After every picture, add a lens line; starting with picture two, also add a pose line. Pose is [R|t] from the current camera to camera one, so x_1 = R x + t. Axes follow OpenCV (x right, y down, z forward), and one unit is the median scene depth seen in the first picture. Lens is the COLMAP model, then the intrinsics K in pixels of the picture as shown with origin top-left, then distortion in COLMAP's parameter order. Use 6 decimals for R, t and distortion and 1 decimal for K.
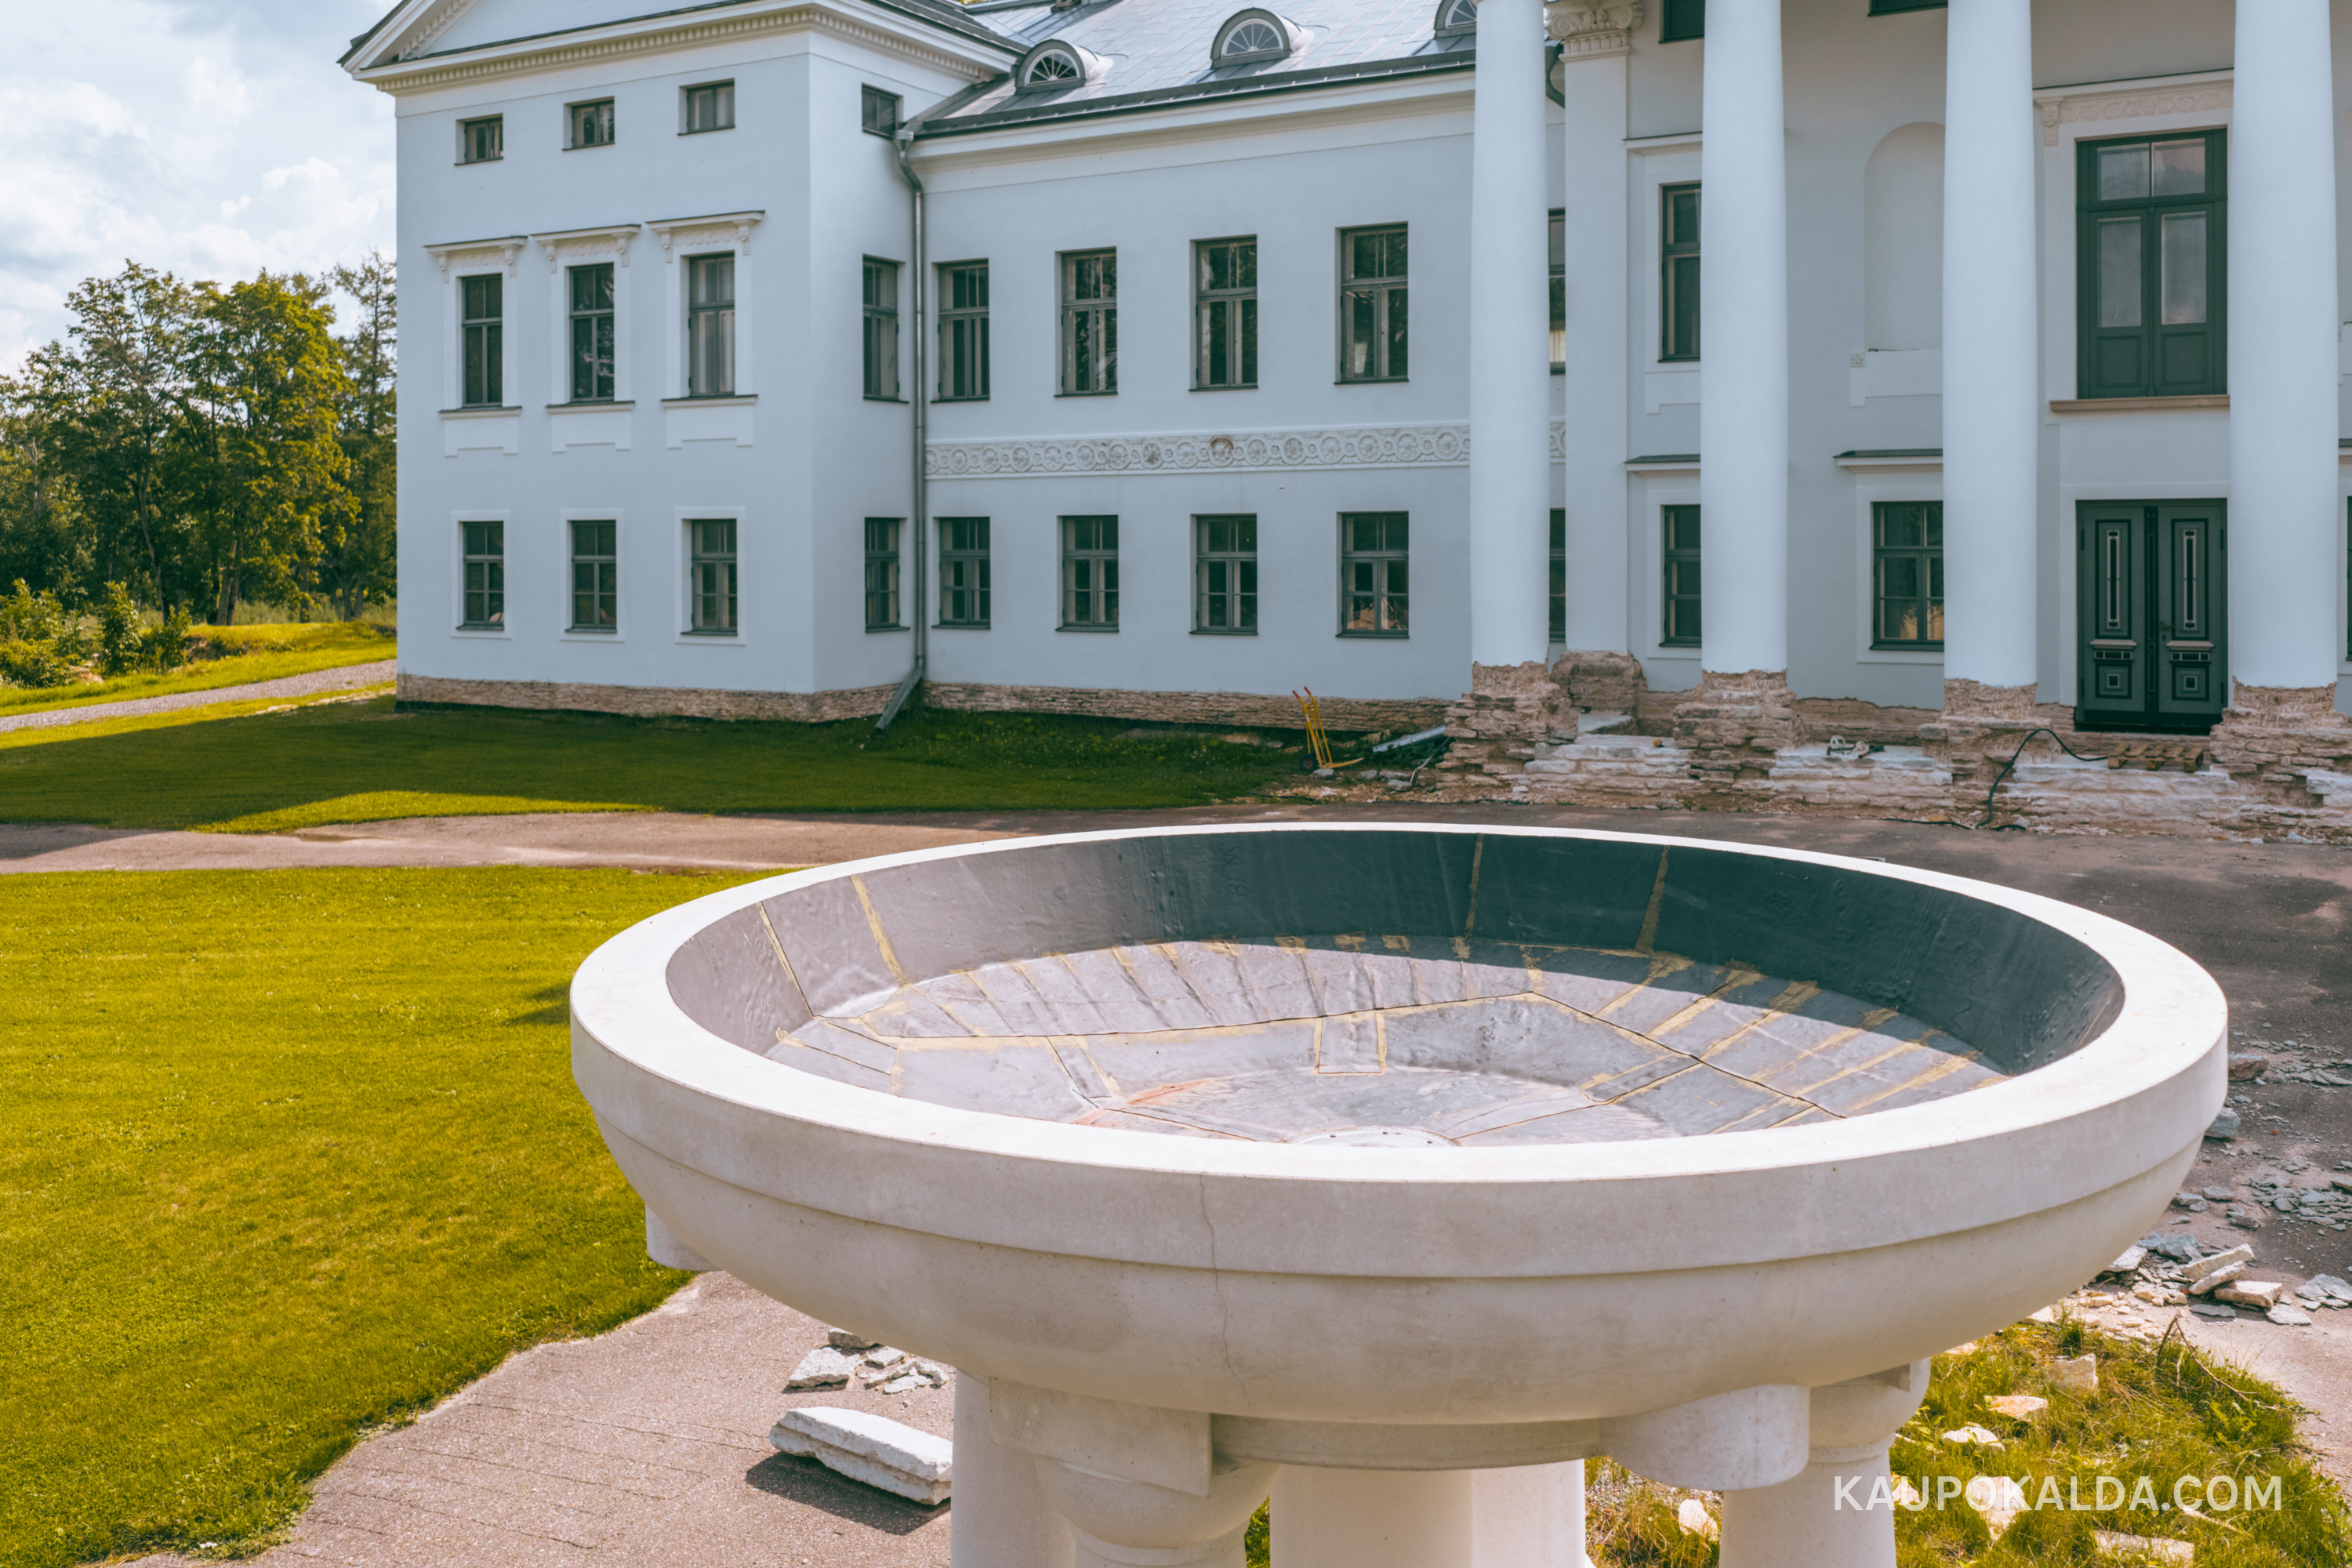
lens RADIAL K [[2027.9, 0, 1168.0], [0, 2027.9, 541.5], [0, 0, 1]] dist [0.008102, -0.006737]
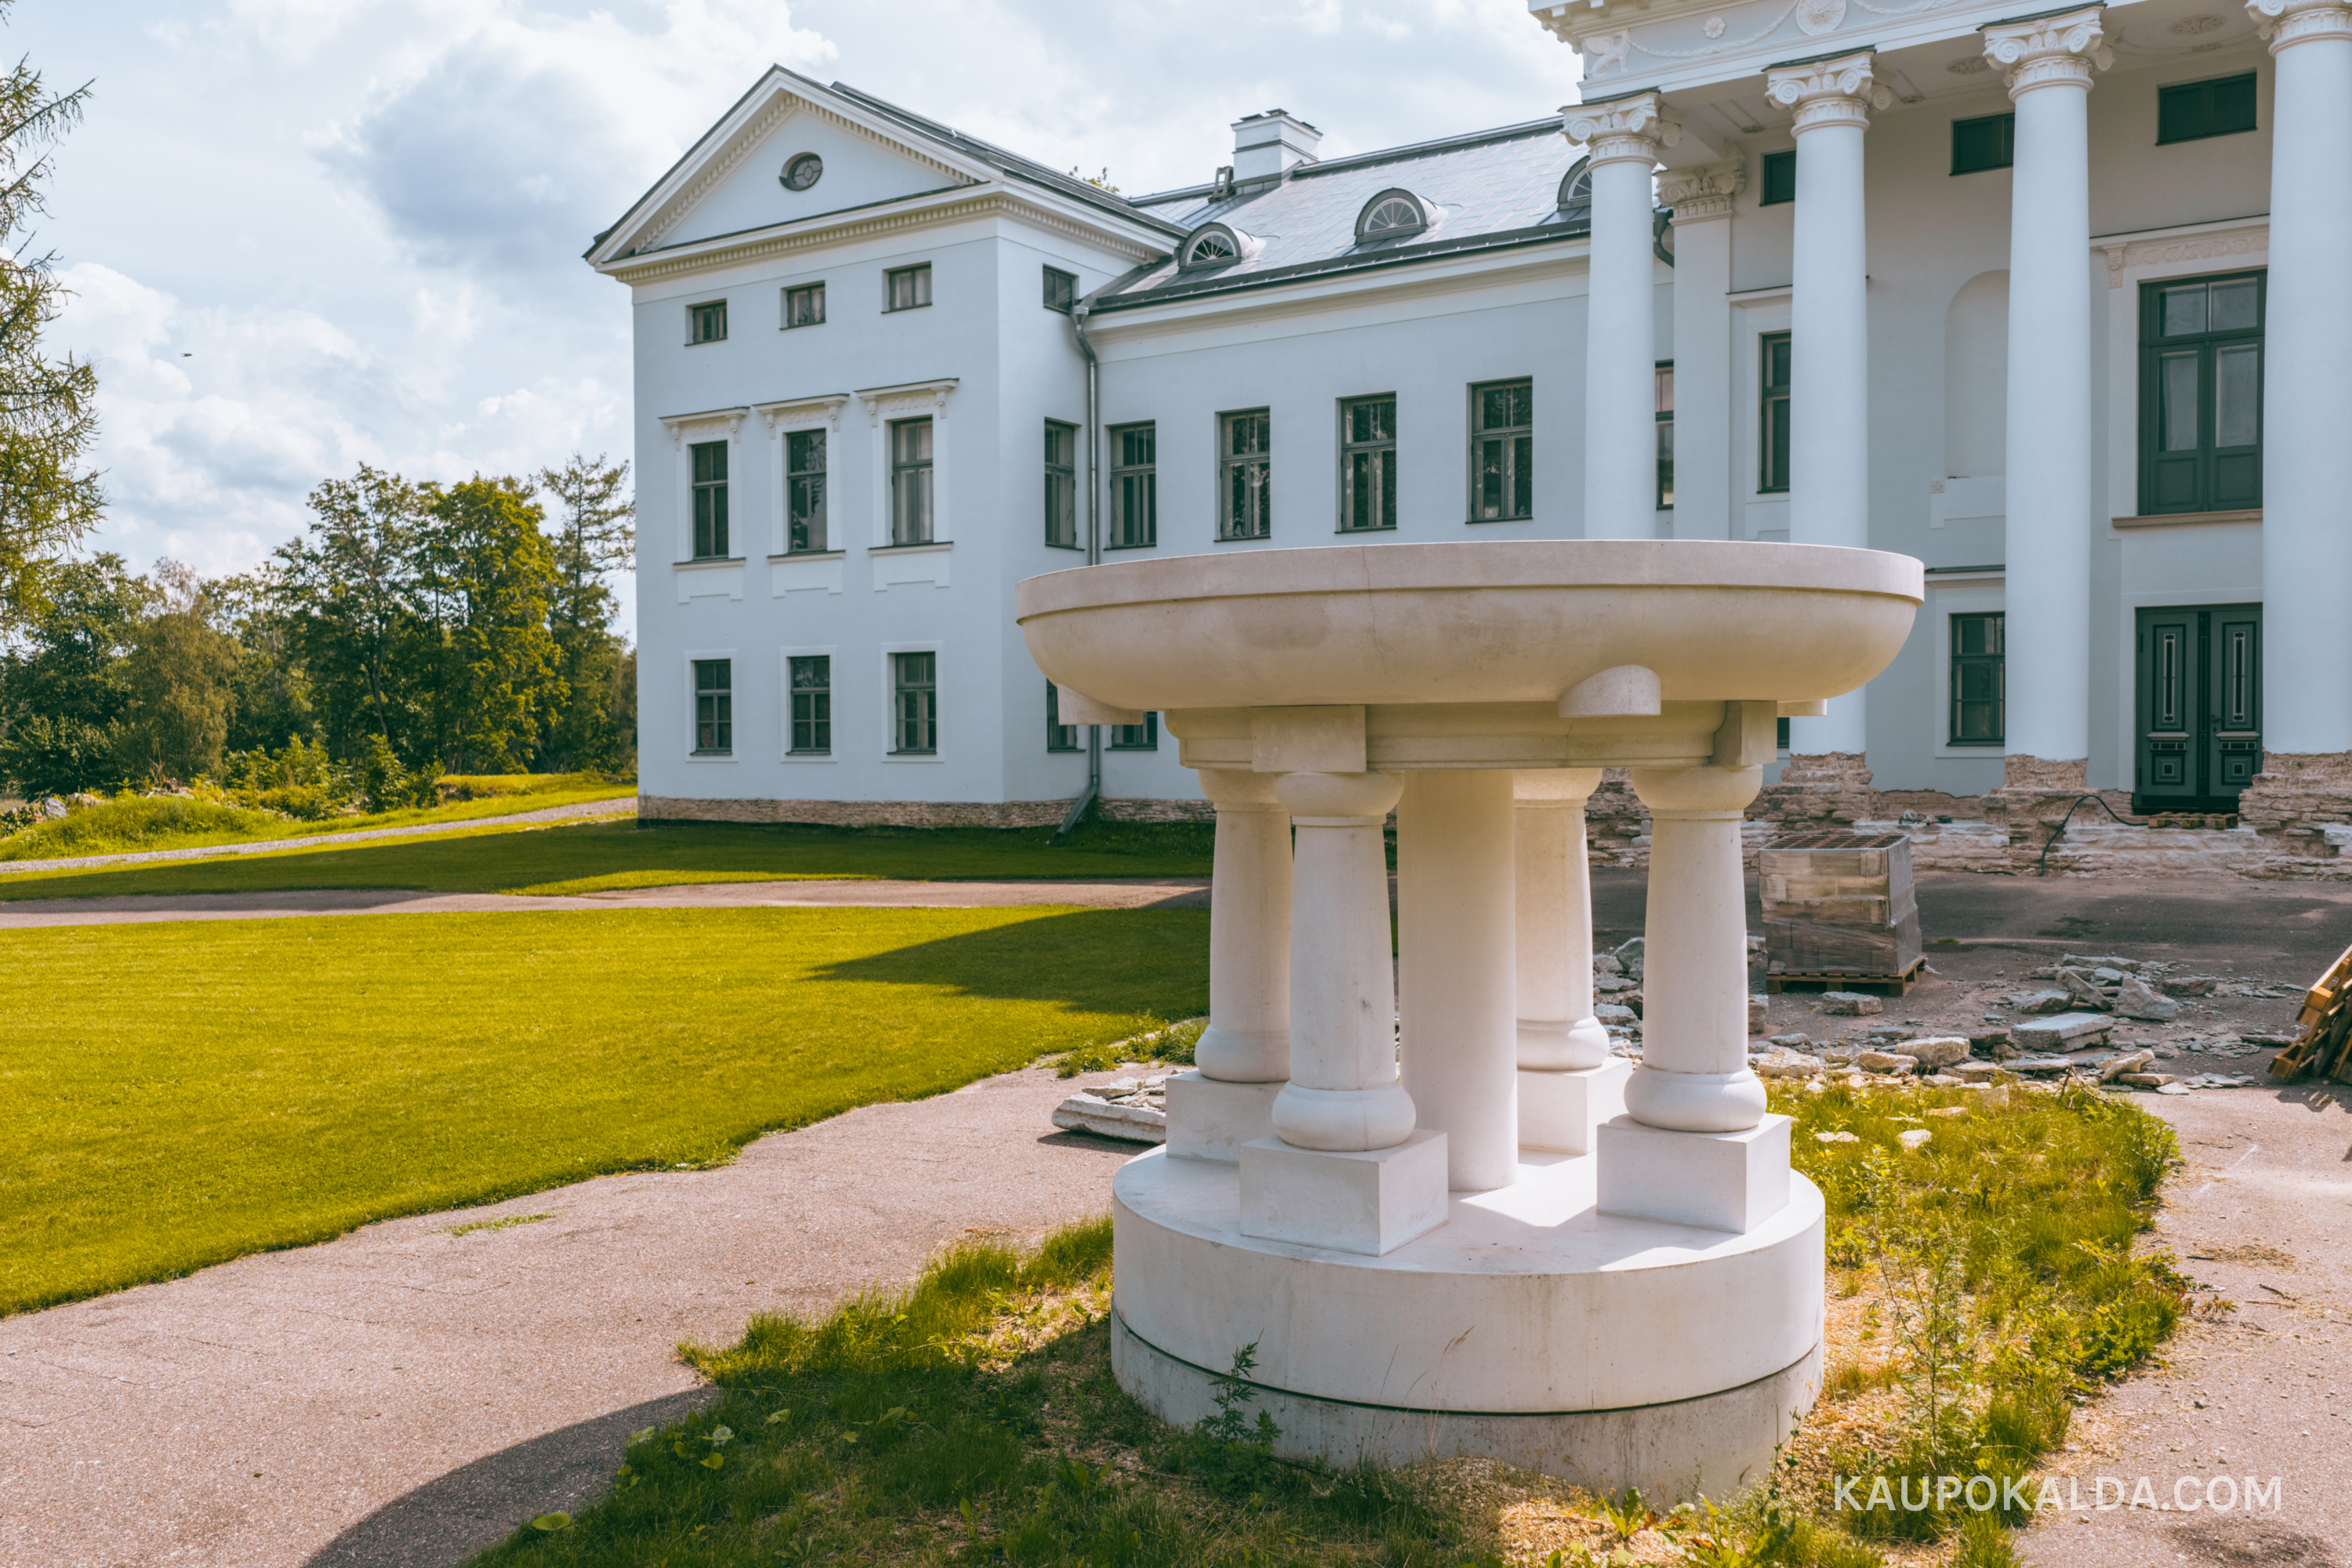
lens RADIAL K [[1955.9, 0, 1172.8], [0, 1955.9, 785.5], [0, 0, 1]] dist [0.012702, -0.013003]
pose [[0.997527, -0.000049, -0.070284, -0.003870], [0.001611, 0.999753, 0.022170, 0.050478], [0.070266, -0.022228, 0.997281, -0.107054]]
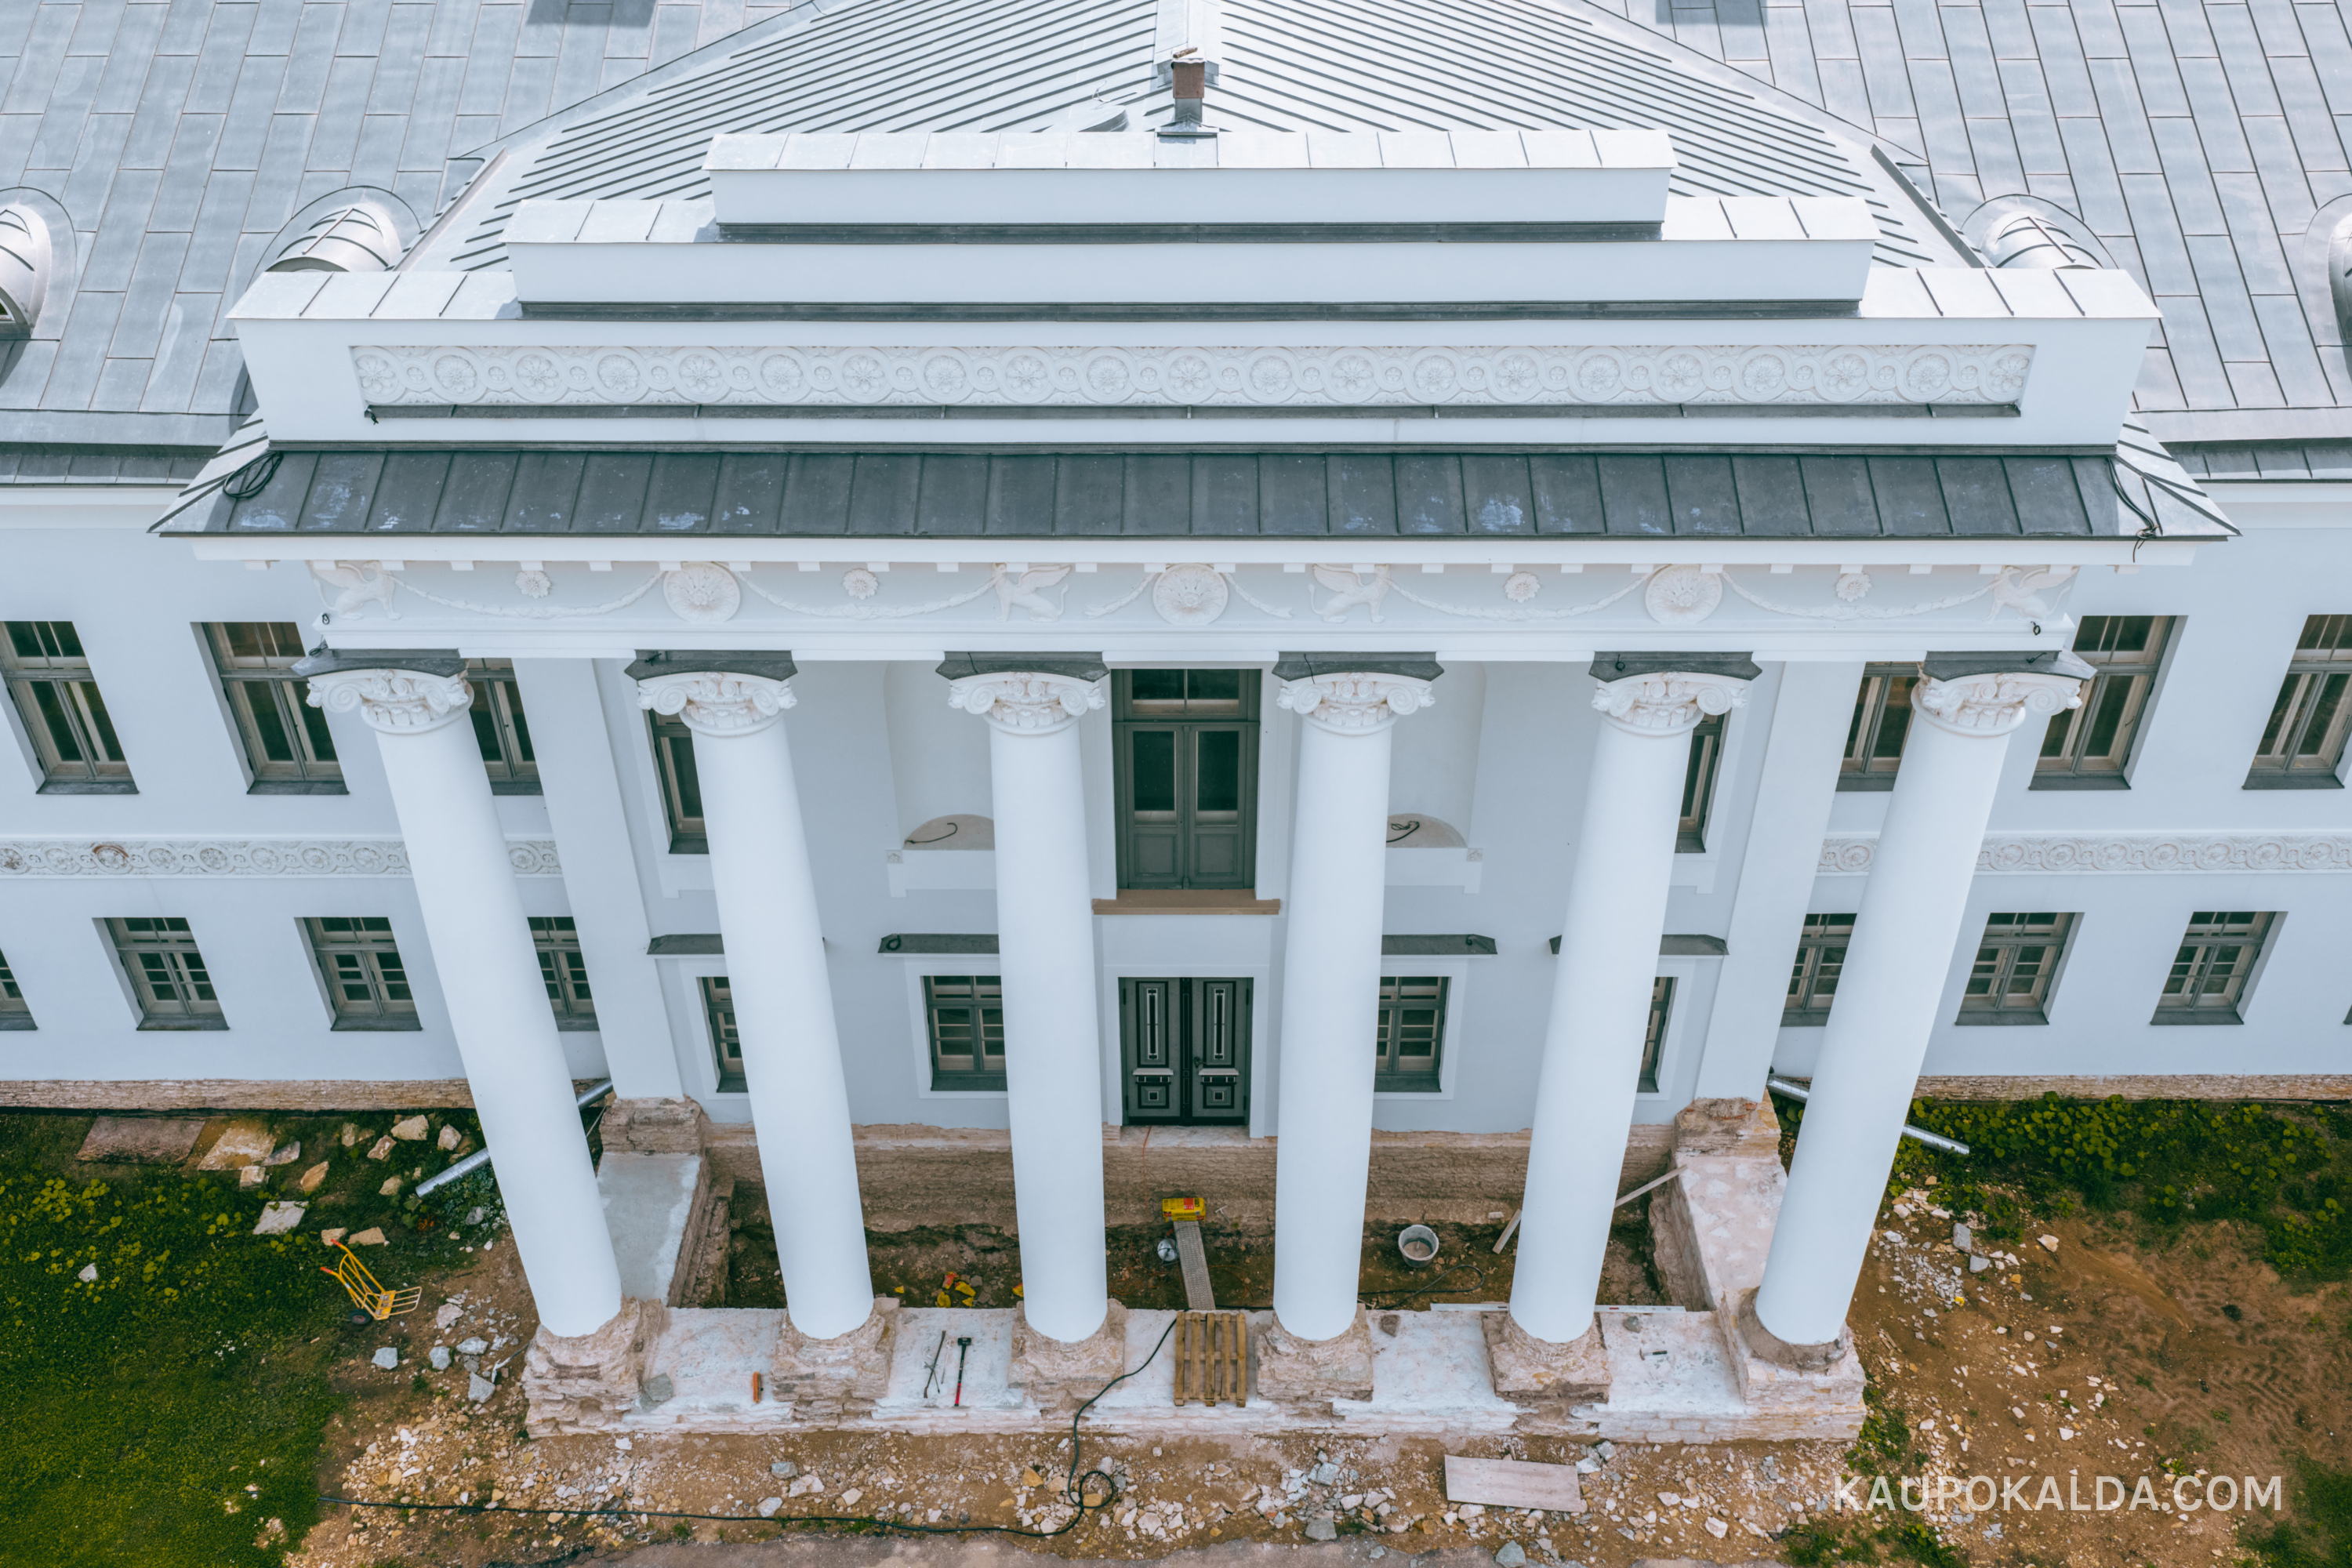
lens RADIAL K [[1955.9, 0, 1172.8], [0, 1955.9, 785.5], [0, 0, 1]] dist [0.012702, -0.013003]
pose [[0.872853, -0.287363, 0.394399, 0.114544], [0.001964, 0.810284, 0.586035, -0.626727], [-0.487980, -0.510747, 0.707822, 0.342057]]
